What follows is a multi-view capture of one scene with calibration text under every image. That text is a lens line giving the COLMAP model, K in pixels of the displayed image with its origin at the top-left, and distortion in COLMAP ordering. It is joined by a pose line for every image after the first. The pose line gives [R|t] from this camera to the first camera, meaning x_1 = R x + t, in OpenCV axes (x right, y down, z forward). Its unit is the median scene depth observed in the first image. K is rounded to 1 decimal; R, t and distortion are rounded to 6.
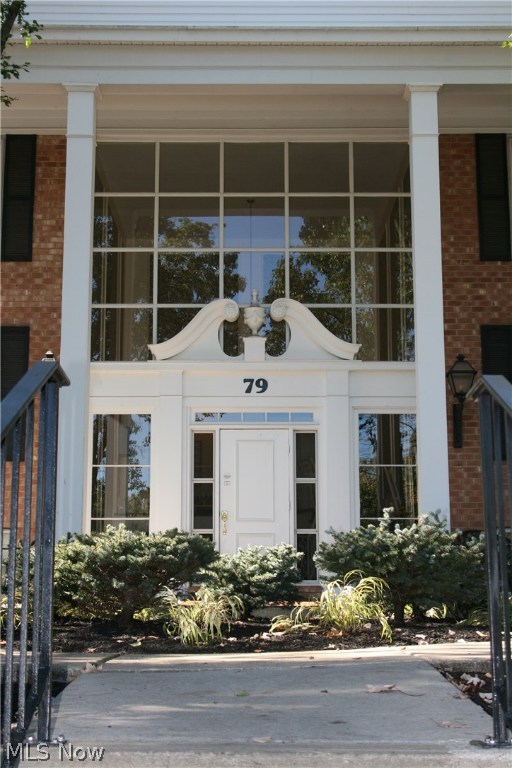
lens RADIAL K [[1235.7, 0, 256.0], [0, 1235.7, 384.0], [0, 0, 1]] dist [-0.006340, 0.035644]
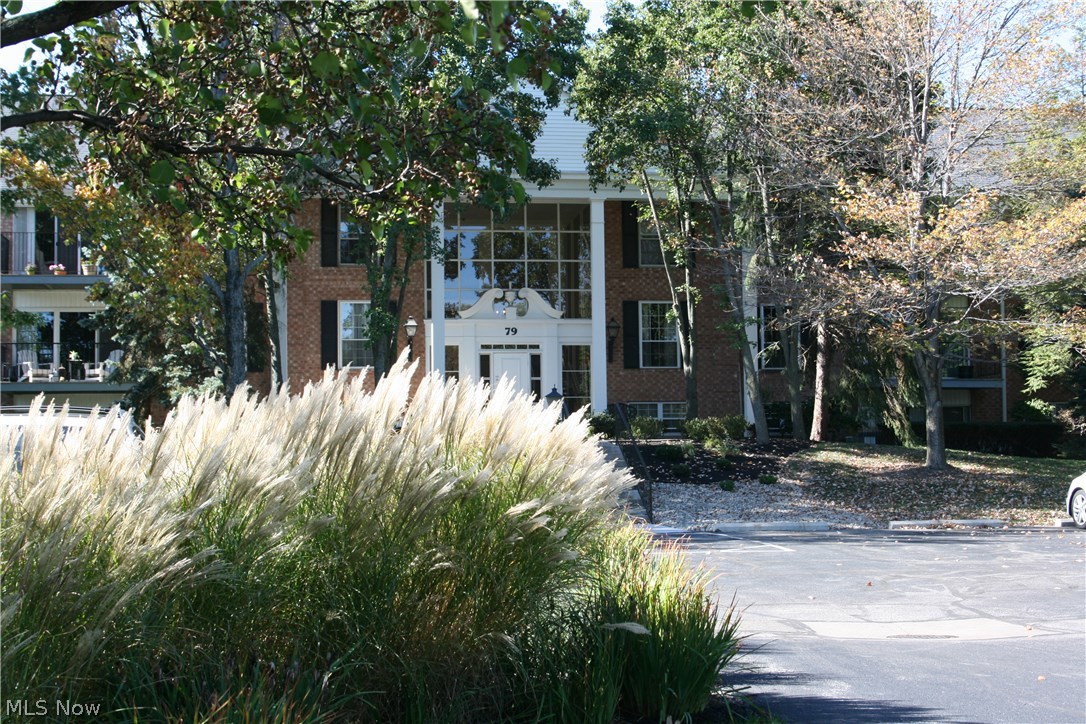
lens RADIAL K [[1755.3, 0, 543.0], [0, 1755.3, 362.0], [0, 0, 1]] dist [0.018904, -0.034056]
pose [[0.992279, -0.002334, 0.124005, -0.300320], [-0.012530, 0.992822, 0.118945, -0.286653], [-0.123392, -0.119580, 0.985127, -1.802437]]
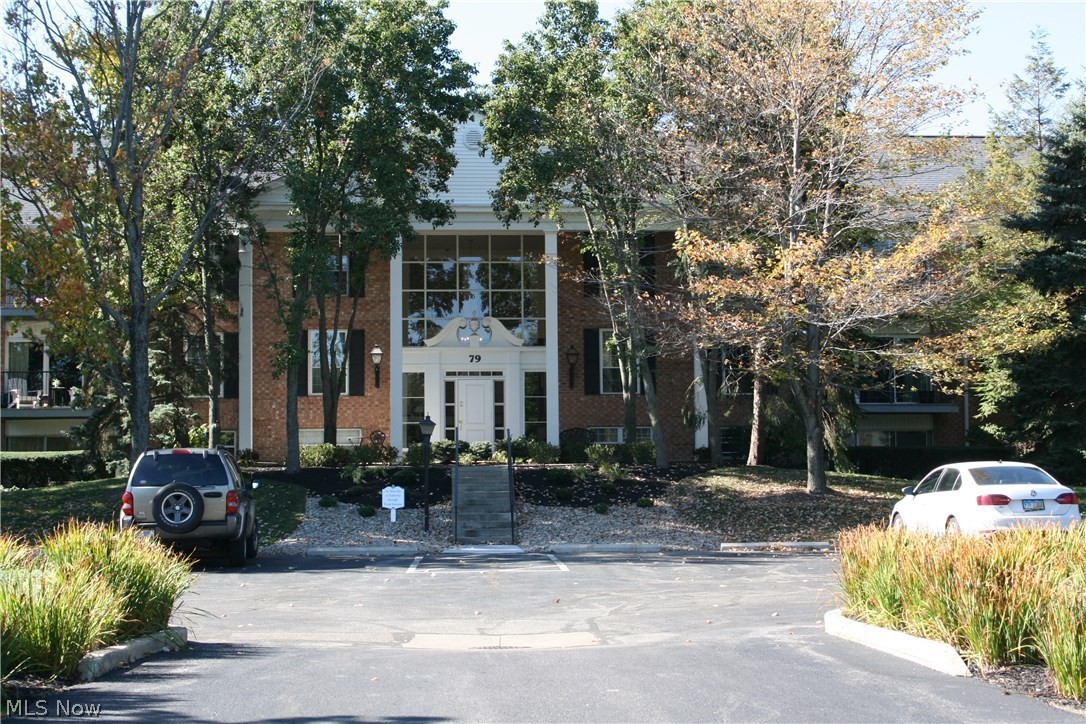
lens RADIAL K [[1755.3, 0, 543.0], [0, 1755.3, 362.0], [0, 0, 1]] dist [0.018904, -0.034056]
pose [[0.998897, -0.003818, 0.046801, -0.024088], [-0.001253, 0.994167, 0.107843, -0.310091], [-0.046939, -0.107783, 0.993066, -1.925796]]
